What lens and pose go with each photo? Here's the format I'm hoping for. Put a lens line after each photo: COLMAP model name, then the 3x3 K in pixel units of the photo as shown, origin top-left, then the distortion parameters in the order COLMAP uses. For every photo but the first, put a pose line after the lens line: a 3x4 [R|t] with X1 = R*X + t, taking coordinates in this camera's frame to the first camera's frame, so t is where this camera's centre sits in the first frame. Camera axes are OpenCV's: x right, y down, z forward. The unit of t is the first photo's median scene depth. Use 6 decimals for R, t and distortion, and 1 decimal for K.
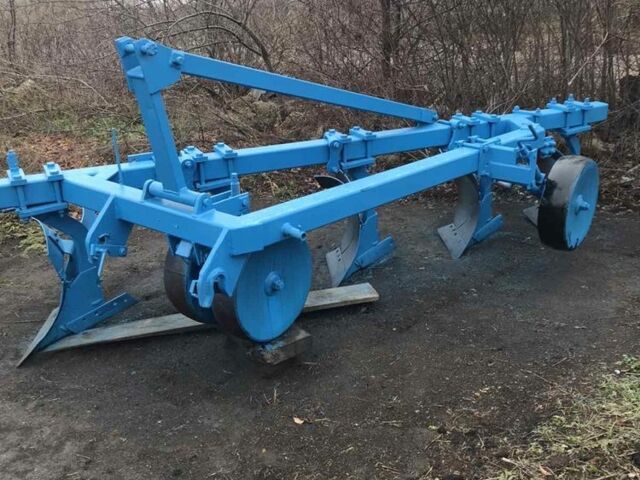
lens RADIAL K [[687.4, 0, 319.1], [0, 687.4, 242.2], [0, 0, 1]] dist [0.032297, 0.000000]
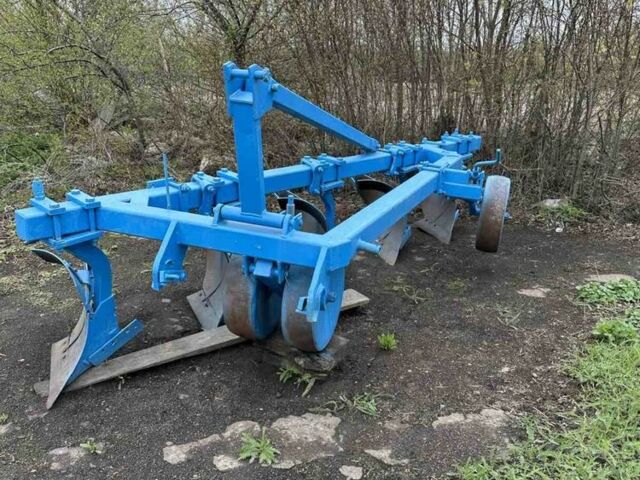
lens RADIAL K [[584.1, 0, 320.4], [0, 584.1, 236.1], [0, 0, 1]] dist [0.088902, -0.147434]
pose [[0.936883, -0.047685, 0.346377, -0.364408], [0.058921, 0.998021, -0.021973, -0.013429], [-0.344644, 0.040995, 0.937838, 0.122470]]
